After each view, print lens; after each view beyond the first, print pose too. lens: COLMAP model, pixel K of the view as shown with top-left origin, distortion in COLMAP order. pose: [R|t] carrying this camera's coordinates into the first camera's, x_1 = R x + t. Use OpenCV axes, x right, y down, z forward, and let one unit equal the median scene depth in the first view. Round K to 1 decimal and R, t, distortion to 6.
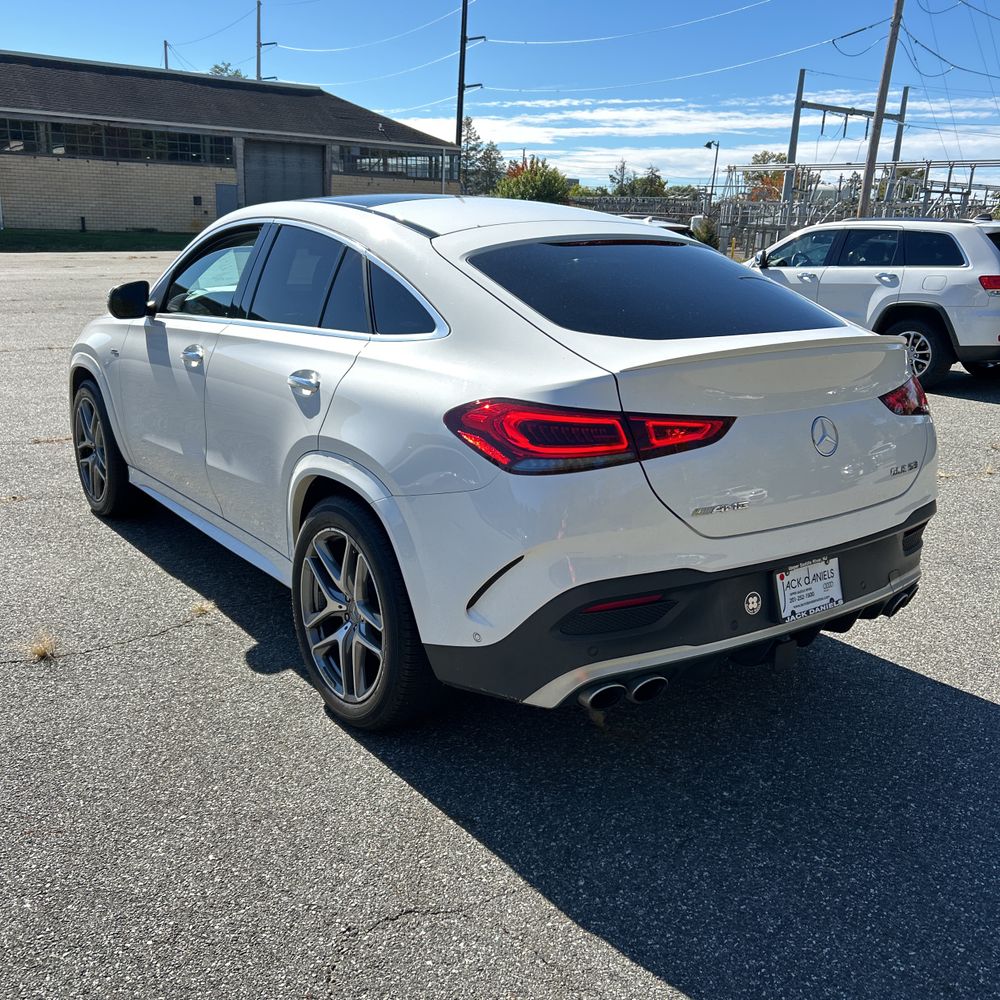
lens RADIAL K [[1012.1, 0, 488.3], [0, 1012.1, 519.7], [0, 0, 1]] dist [0.013932, 0.000000]
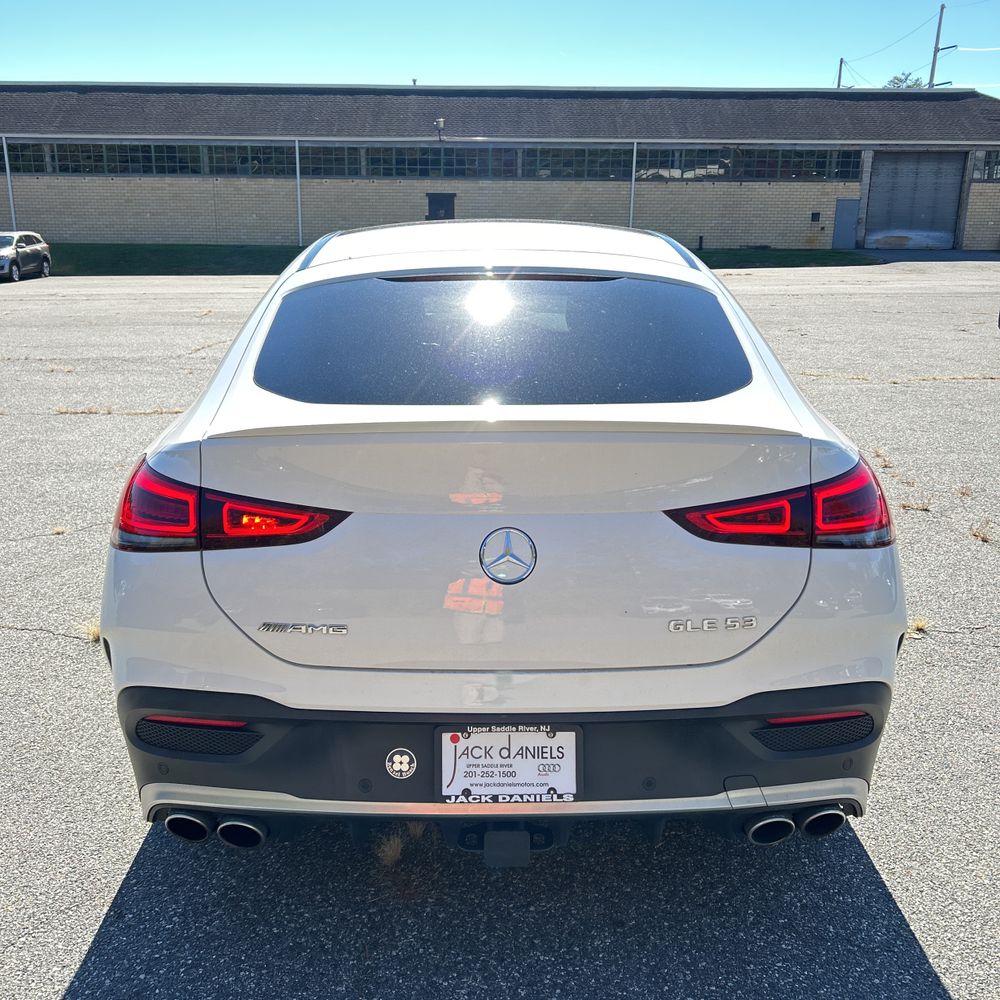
lens RADIAL K [[1012.1, 0, 495.2], [0, 1012.1, 499.5], [0, 0, 1]] dist [0.013932, 0.000000]
pose [[0.816407, 0.125954, -0.563574, 0.668736], [-0.144385, 0.989449, 0.011973, -0.119722], [0.559136, 0.071597, 0.825979, 0.389574]]
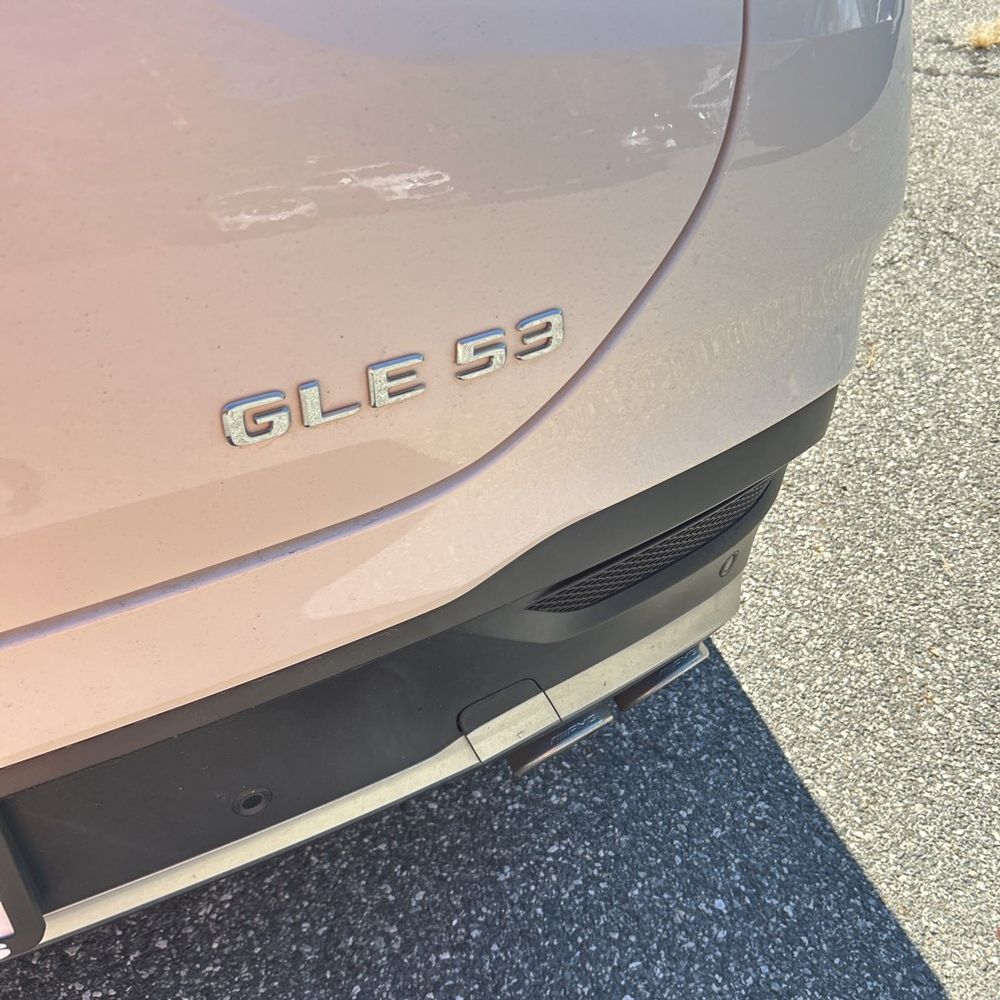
lens RADIAL K [[1012.1, 0, 504.7], [0, 1012.1, 491.4], [0, 0, 1]] dist [0.013932, 0.000000]
pose [[0.971545, 0.190463, -0.140797, 0.461924], [-0.104023, 0.877165, 0.468787, -0.112422], [0.212789, -0.440802, 0.872018, 0.880189]]
